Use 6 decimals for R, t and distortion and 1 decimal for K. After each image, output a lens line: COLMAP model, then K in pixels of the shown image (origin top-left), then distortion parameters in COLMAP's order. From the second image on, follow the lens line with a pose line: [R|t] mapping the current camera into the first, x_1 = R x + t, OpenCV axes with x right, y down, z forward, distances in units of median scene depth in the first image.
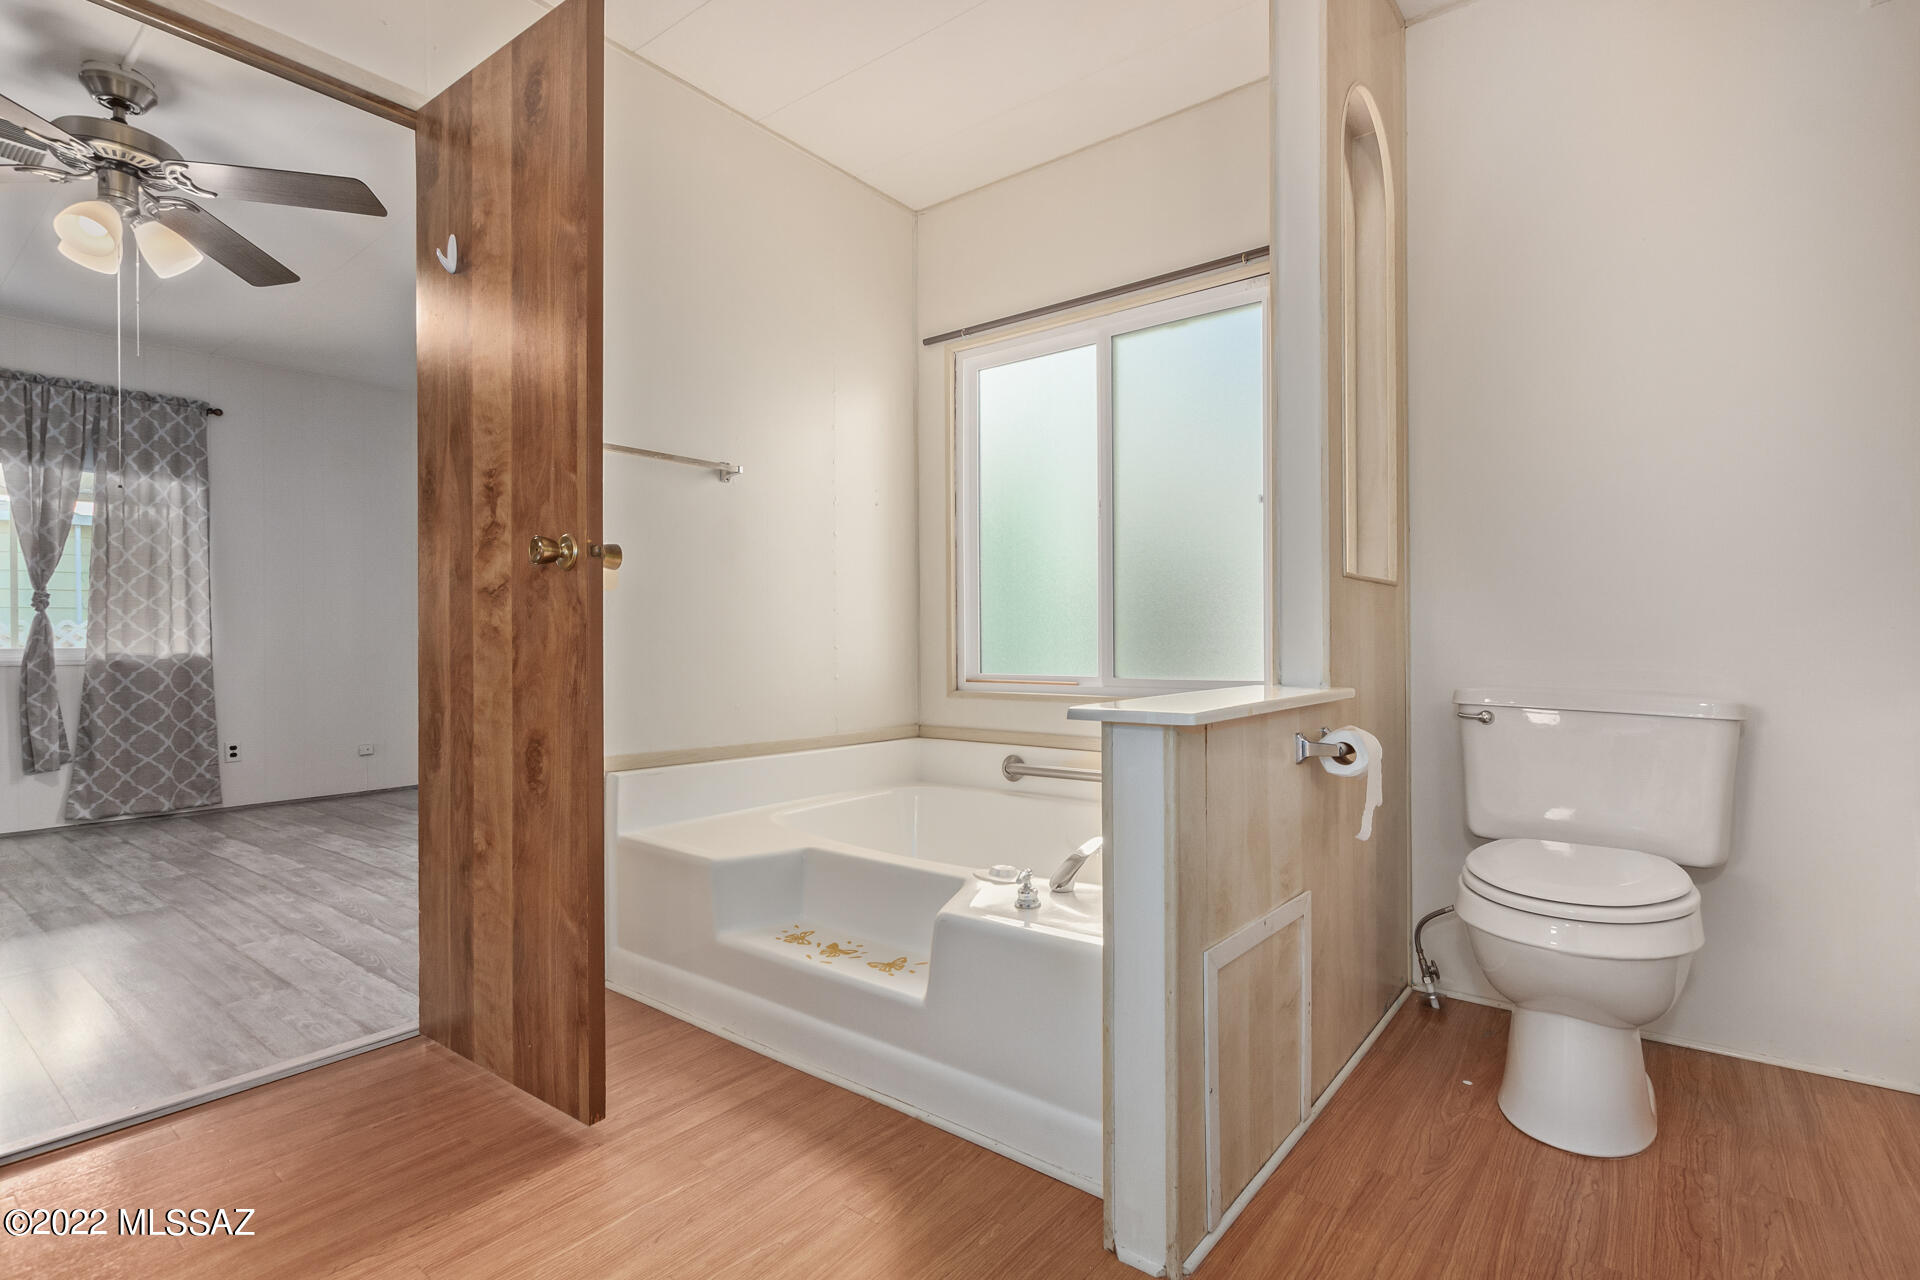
lens RADIAL K [[884.2, 0, 954.5], [0, 884.2, 634.3], [0, 0, 1]] dist [0.005509, -0.003585]
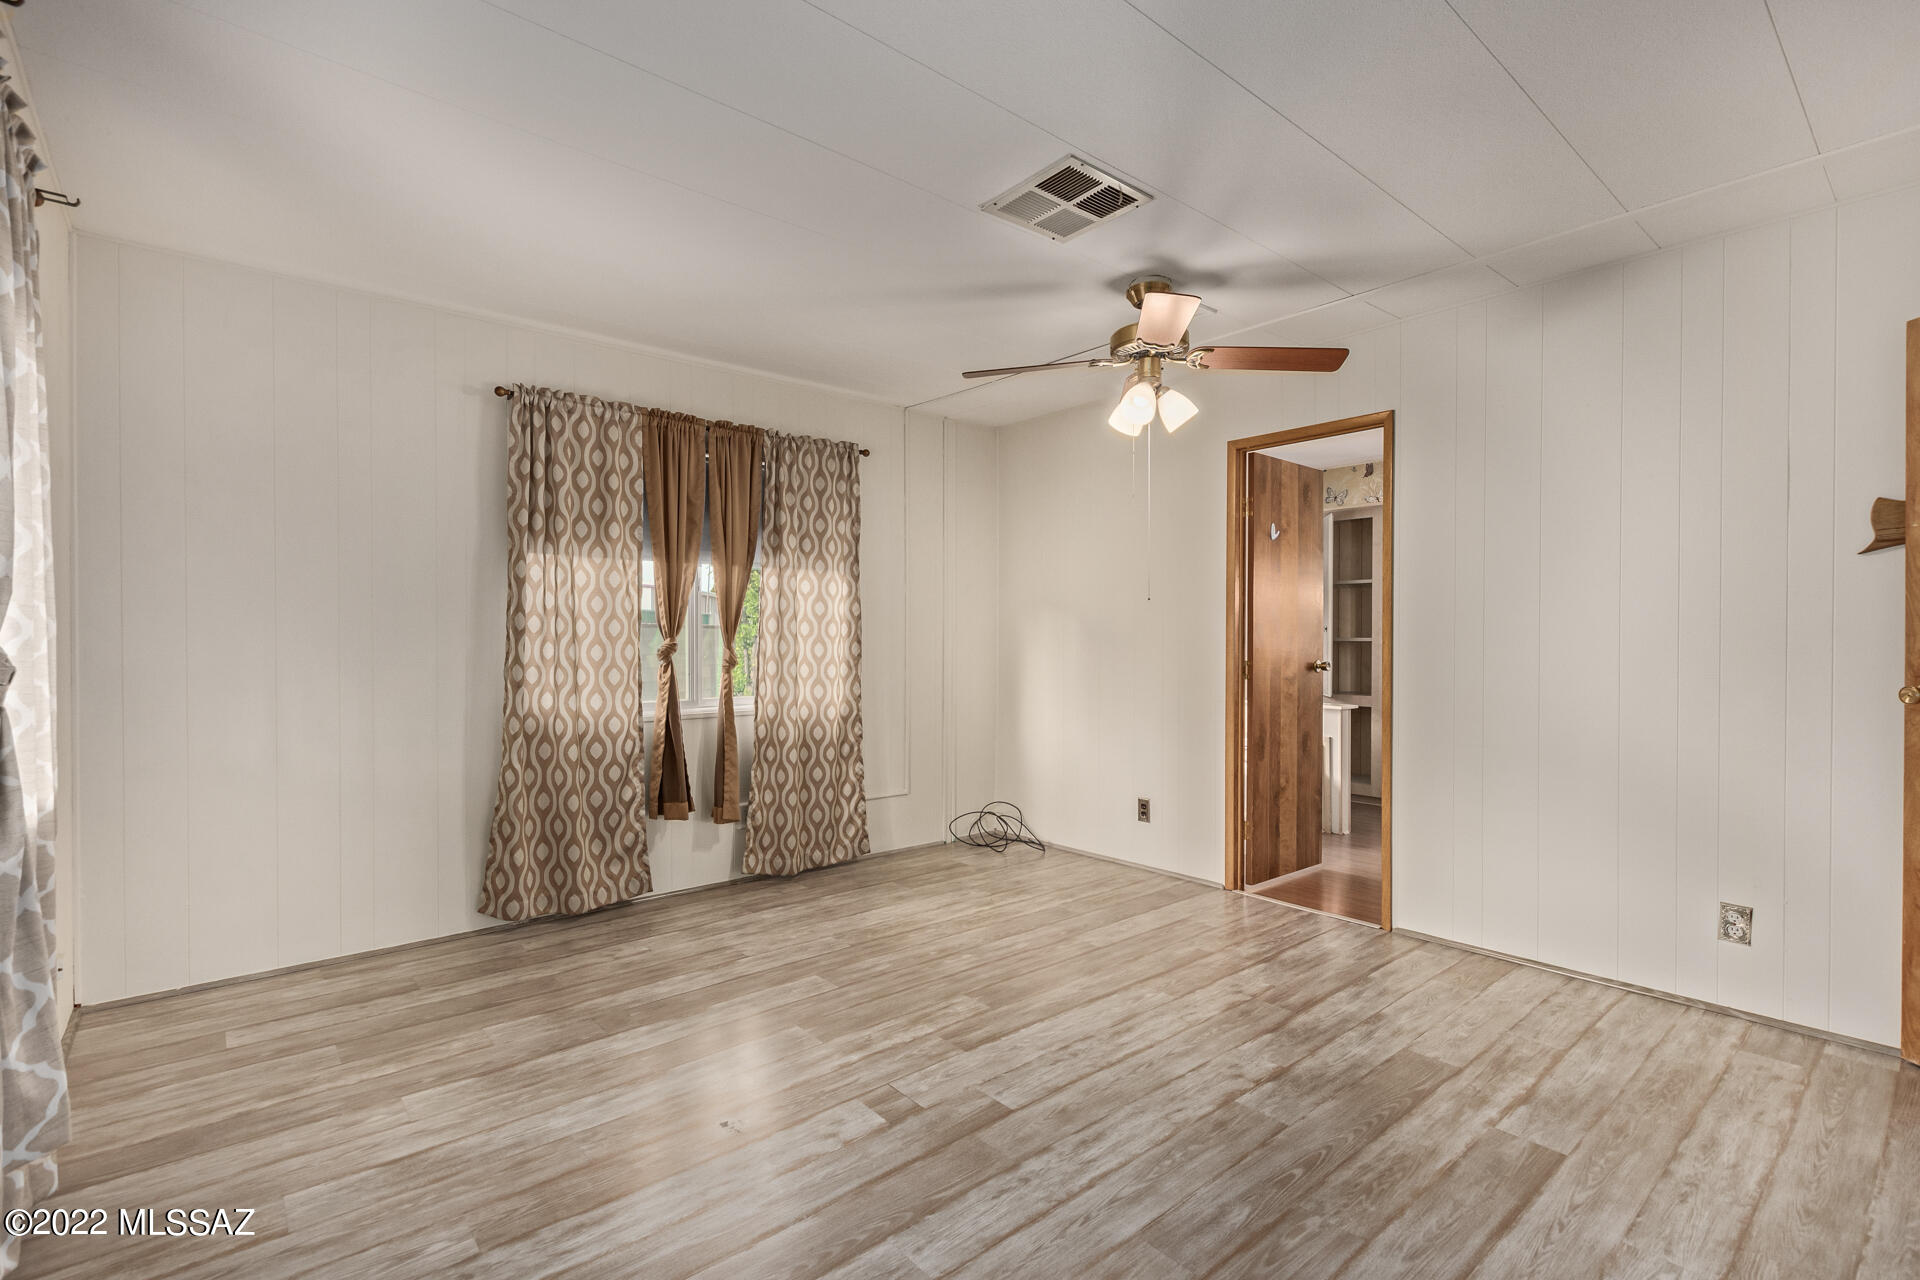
lens RADIAL K [[884.2, 0, 953.8], [0, 884.2, 645.6], [0, 0, 1]] dist [0.005509, -0.003585]
pose [[0.217257, 0.003239, 0.976109, -1.244644], [-0.010122, 0.999948, -0.001065, -0.052288], [-0.976062, -0.009649, 0.217278, 0.542424]]
